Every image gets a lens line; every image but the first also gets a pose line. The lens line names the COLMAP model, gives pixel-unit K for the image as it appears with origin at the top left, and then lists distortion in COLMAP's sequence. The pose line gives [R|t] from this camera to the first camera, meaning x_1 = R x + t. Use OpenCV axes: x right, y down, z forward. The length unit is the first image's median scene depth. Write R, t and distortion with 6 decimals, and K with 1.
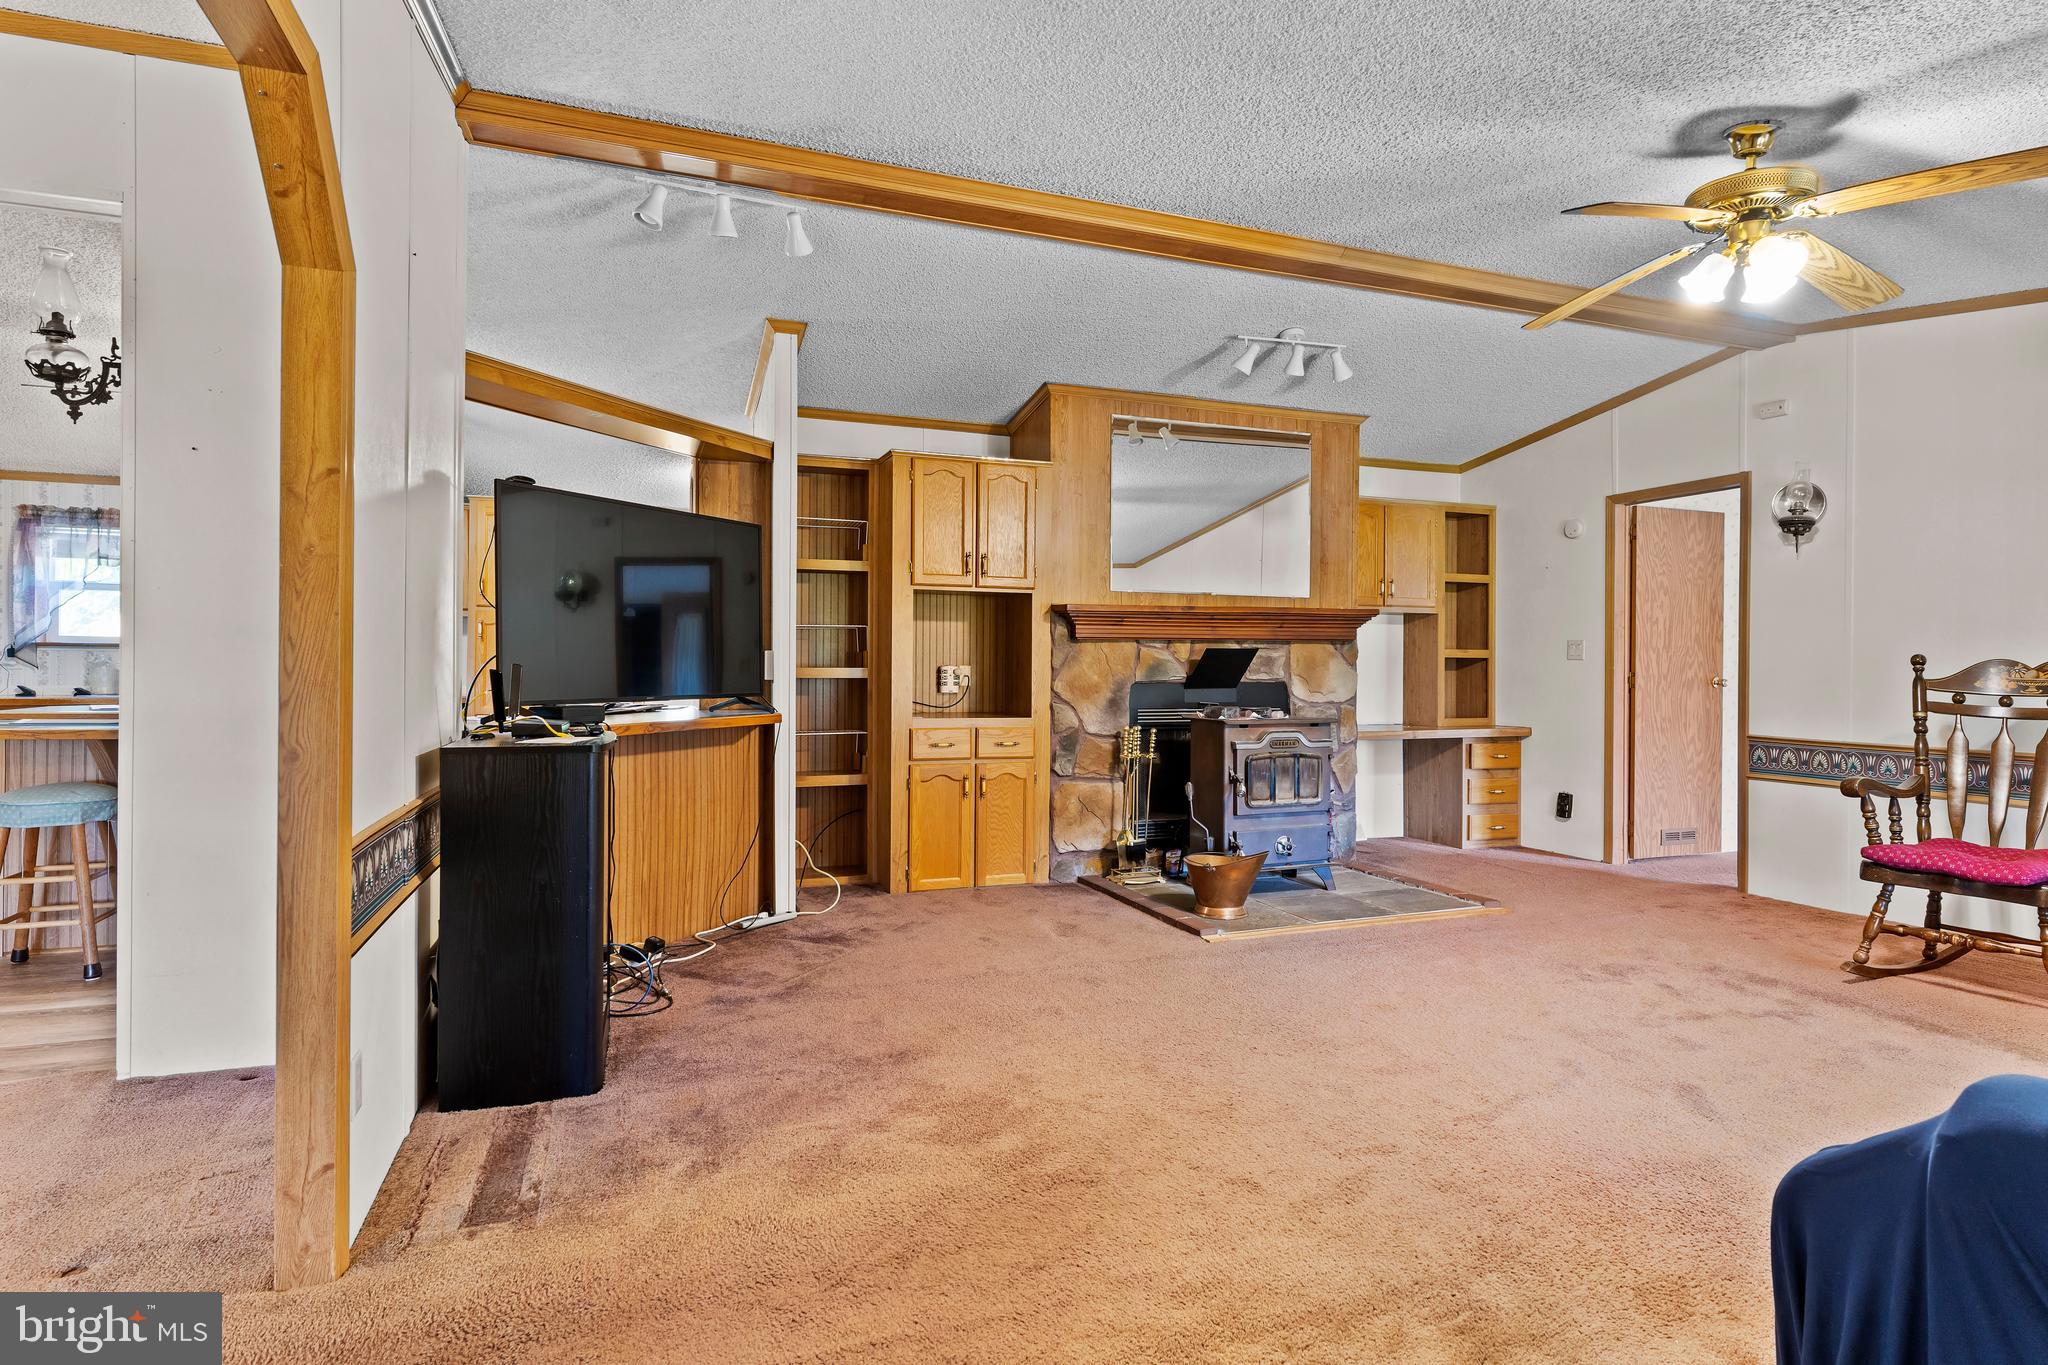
lens RADIAL K [[1048.8, 0, 1027.8], [0, 1048.8, 673.6], [0, 0, 1]] dist [-0.000101, 0.000150]
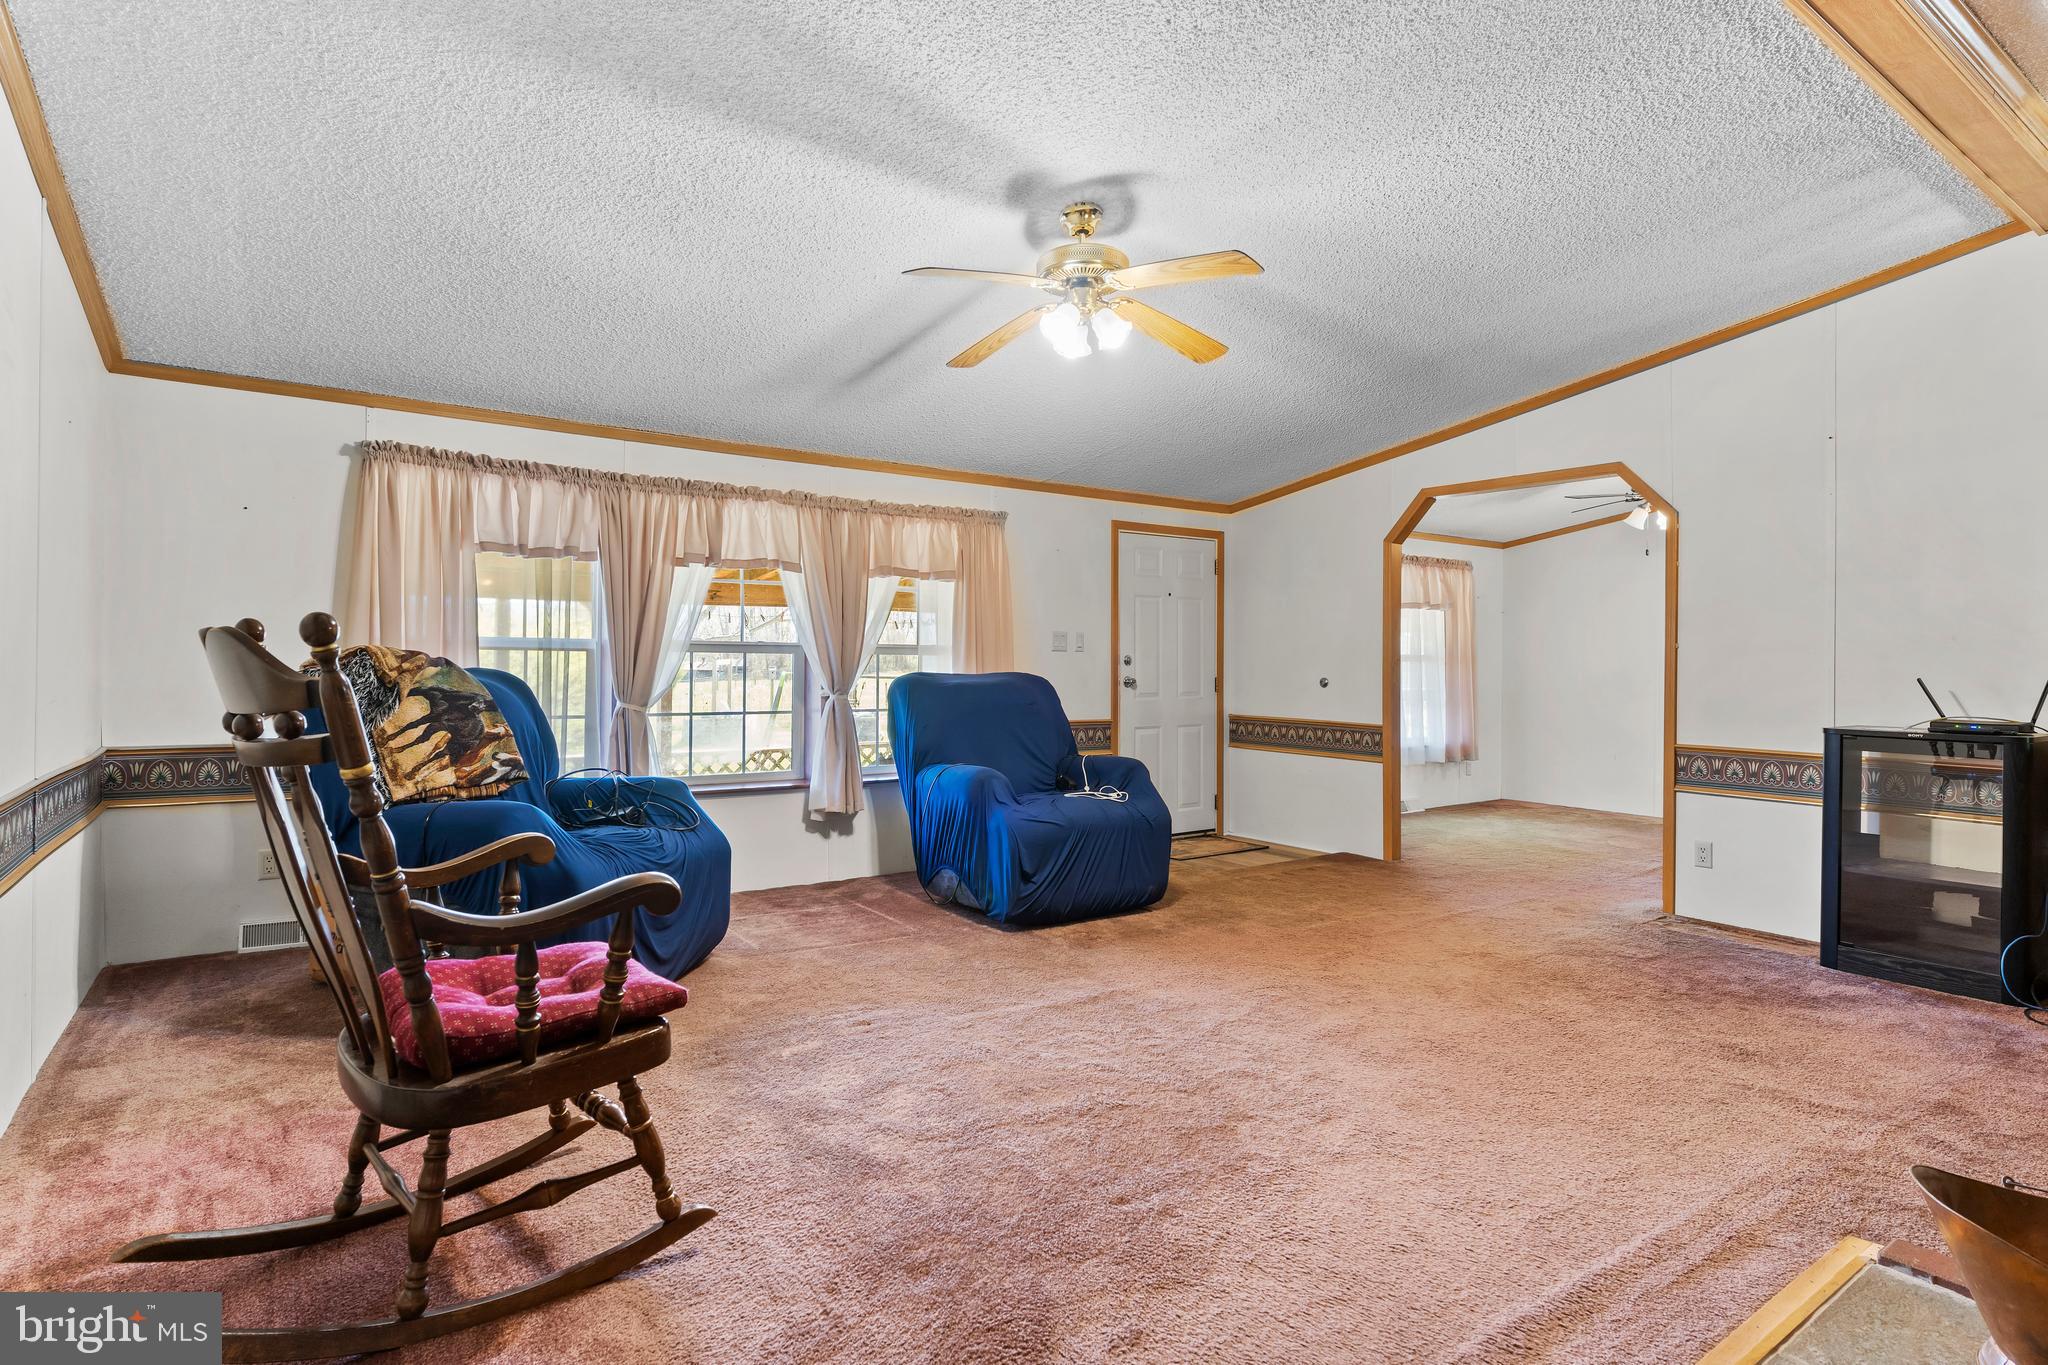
lens RADIAL K [[1048.8, 0, 1012.0], [0, 1048.8, 660.2], [0, 0, 1]] dist [-0.000101, 0.000150]
pose [[-0.964199, -0.015665, -0.264718, 0.538789], [-0.017235, 0.999845, 0.003611, -0.005918], [0.264620, 0.008044, -0.964319, 1.065007]]
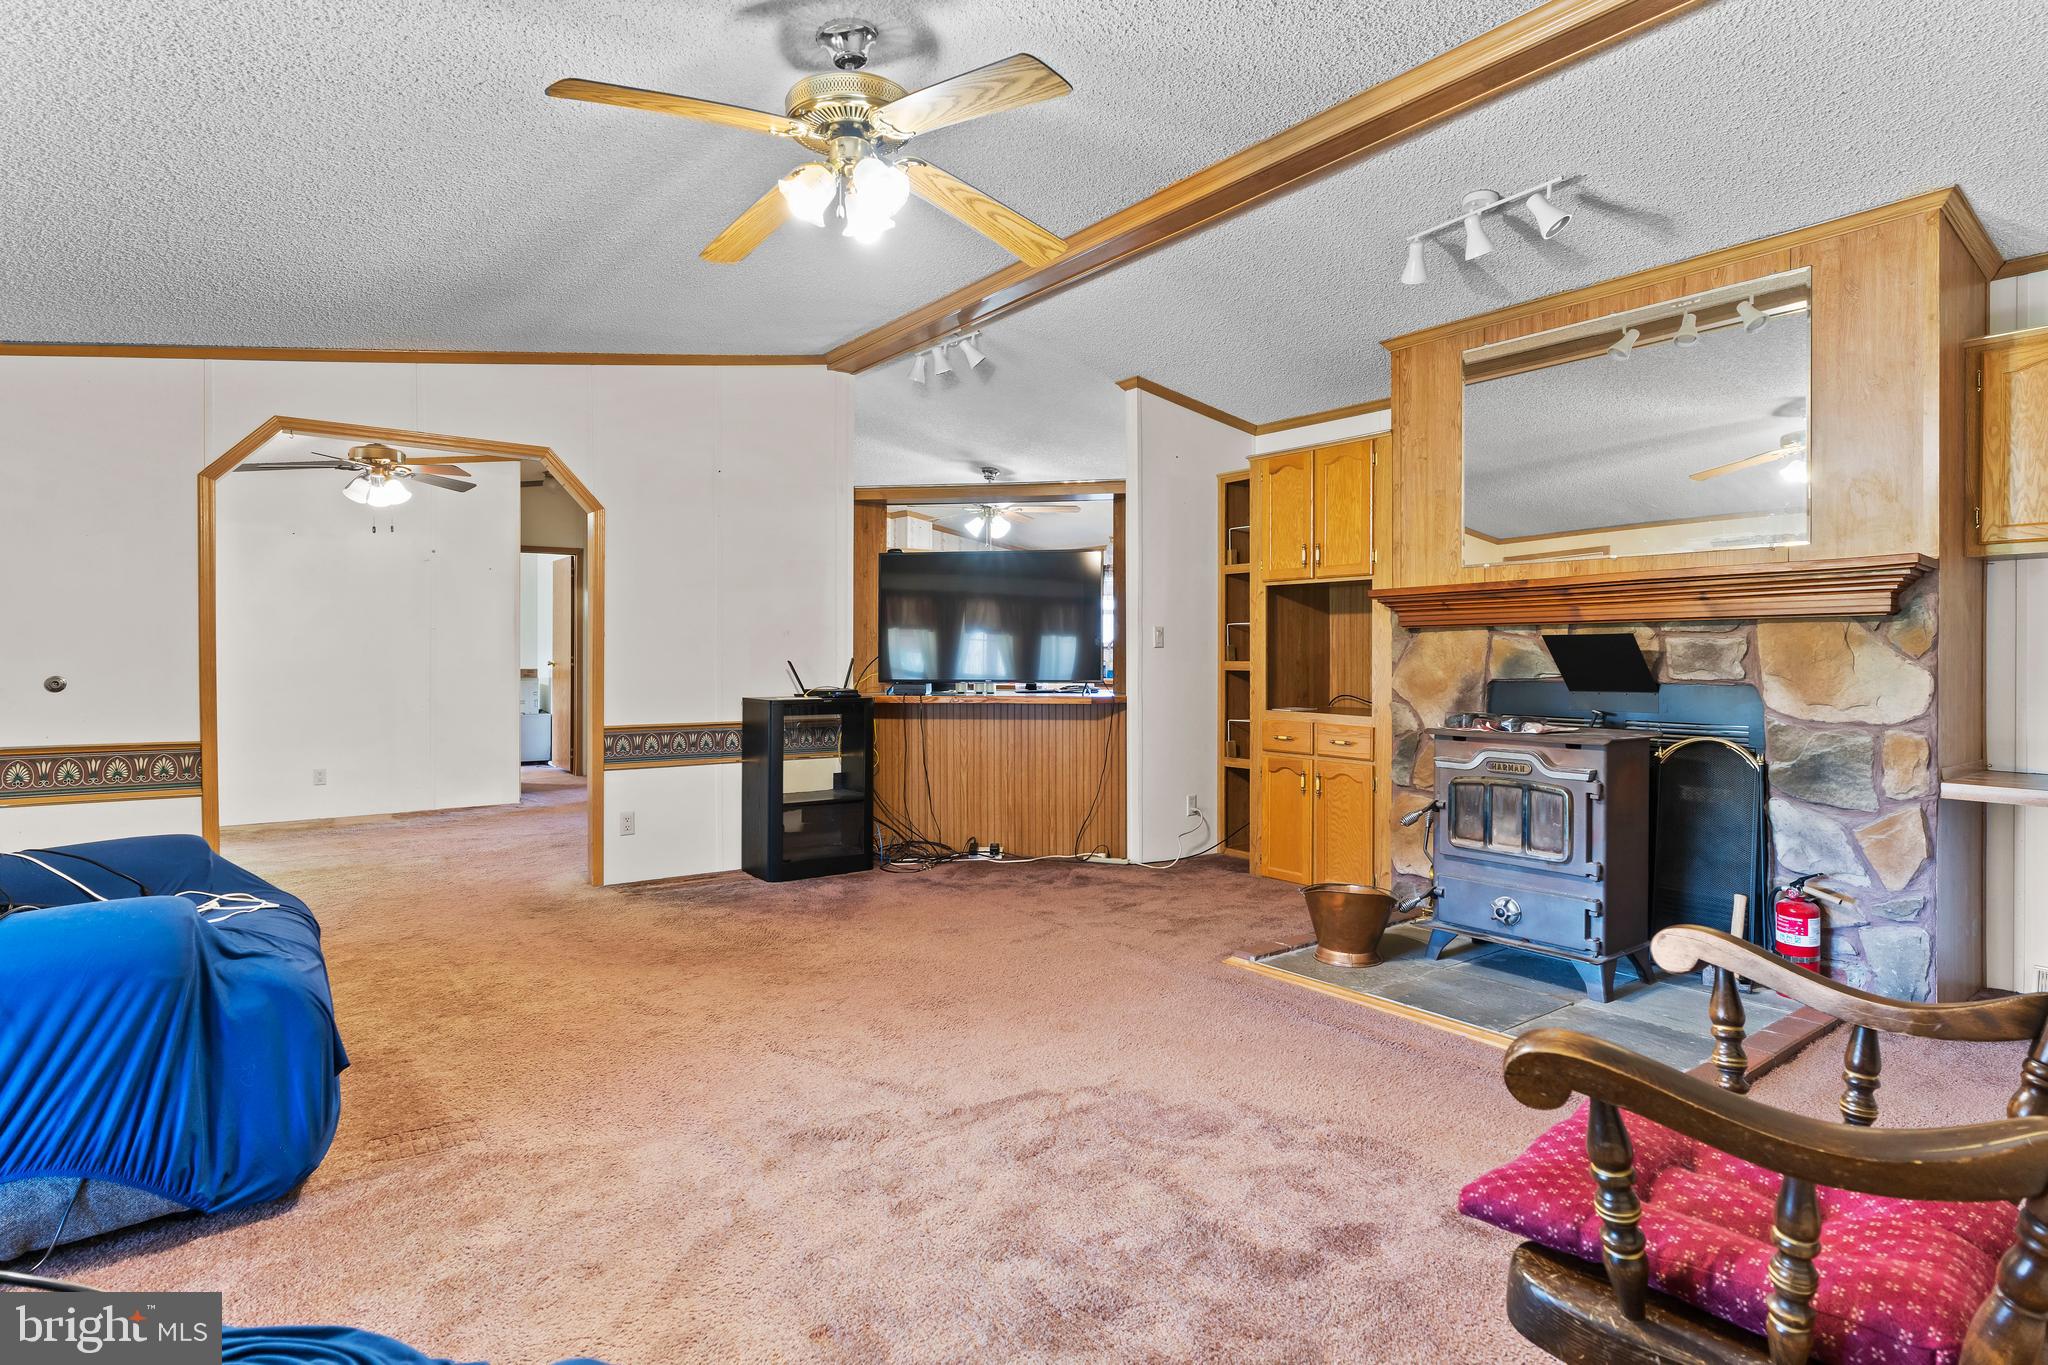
lens RADIAL K [[1048.8, 0, 1019.4], [0, 1048.8, 669.3], [0, 0, 1]] dist [-0.000101, 0.000150]
pose [[0.290606, 0.007972, -0.956810, 0.777802], [-0.007861, 0.999951, 0.005944, -0.001858], [0.956811, 0.005794, 0.290654, 0.441501]]
